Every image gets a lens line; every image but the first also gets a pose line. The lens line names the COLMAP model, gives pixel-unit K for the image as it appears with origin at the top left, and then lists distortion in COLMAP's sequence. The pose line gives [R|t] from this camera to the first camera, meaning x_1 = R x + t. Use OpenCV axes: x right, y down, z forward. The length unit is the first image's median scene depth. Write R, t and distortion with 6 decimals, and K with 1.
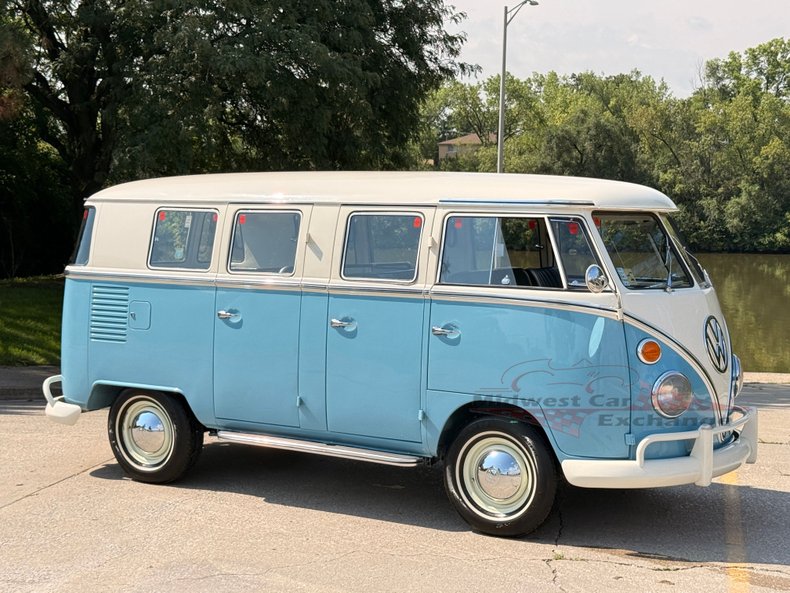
lens RADIAL K [[1293.5, 0, 395.8], [0, 1293.5, 296.3], [0, 0, 1]] dist [0.147620, -0.166000]
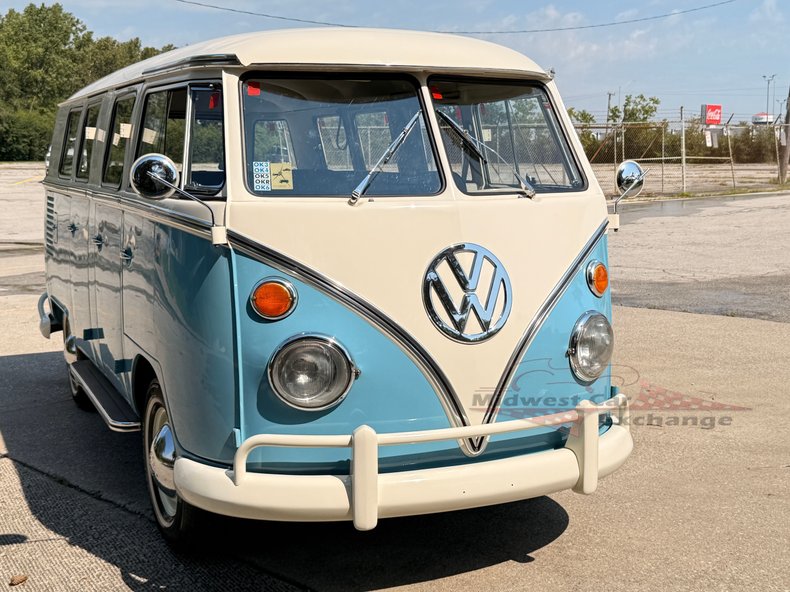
lens RADIAL K [[1020.1, 0, 397.1], [0, 1020.1, 313.7], [0, 0, 1]] dist [0.104726, -0.001389]
pose [[0.833287, 0.067524, -0.548701, 0.456161], [-0.021484, 0.995718, 0.089908, 0.004436], [0.552423, -0.063131, 0.831170, 0.573193]]
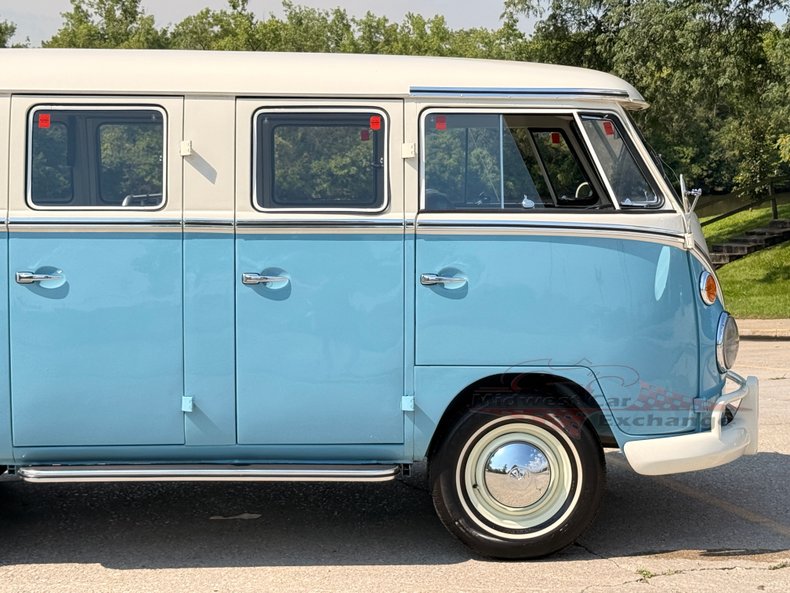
lens RADIAL K [[1461.5, 0, 398.0], [0, 1461.5, 294.8], [0, 0, 1]] dist [0.136459, 0.013463]
pose [[0.831703, -0.060987, 0.551860, -0.392156], [0.046212, 0.998104, 0.040655, 0.002344], [-0.553294, -0.008310, 0.832945, 0.342687]]
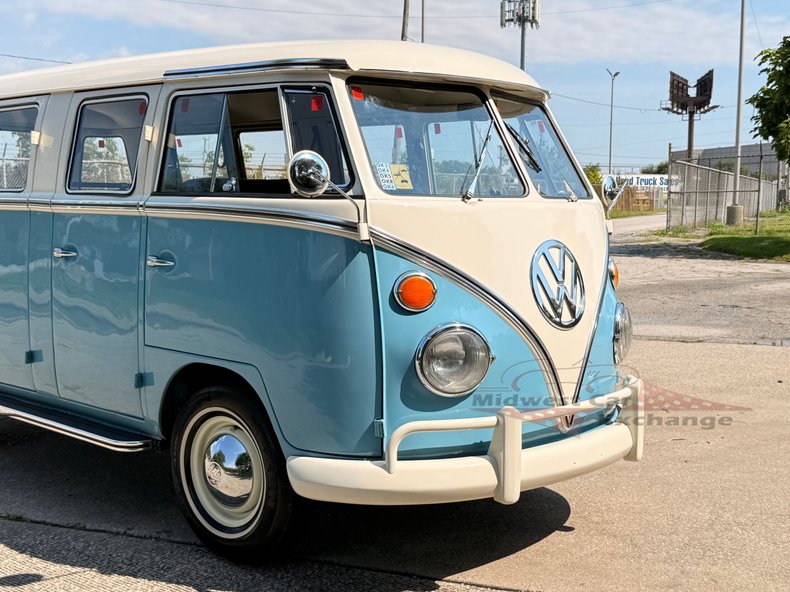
lens RADIAL K [[1020.1, 0, 397.1], [0, 1020.1, 313.7], [0, 0, 1]] dist [0.104726, -0.001389]
pose [[0.981644, 0.016760, -0.189984, 0.253825], [-0.008799, 0.999051, 0.042669, 0.028531], [0.190519, -0.040214, 0.980859, 0.459077]]
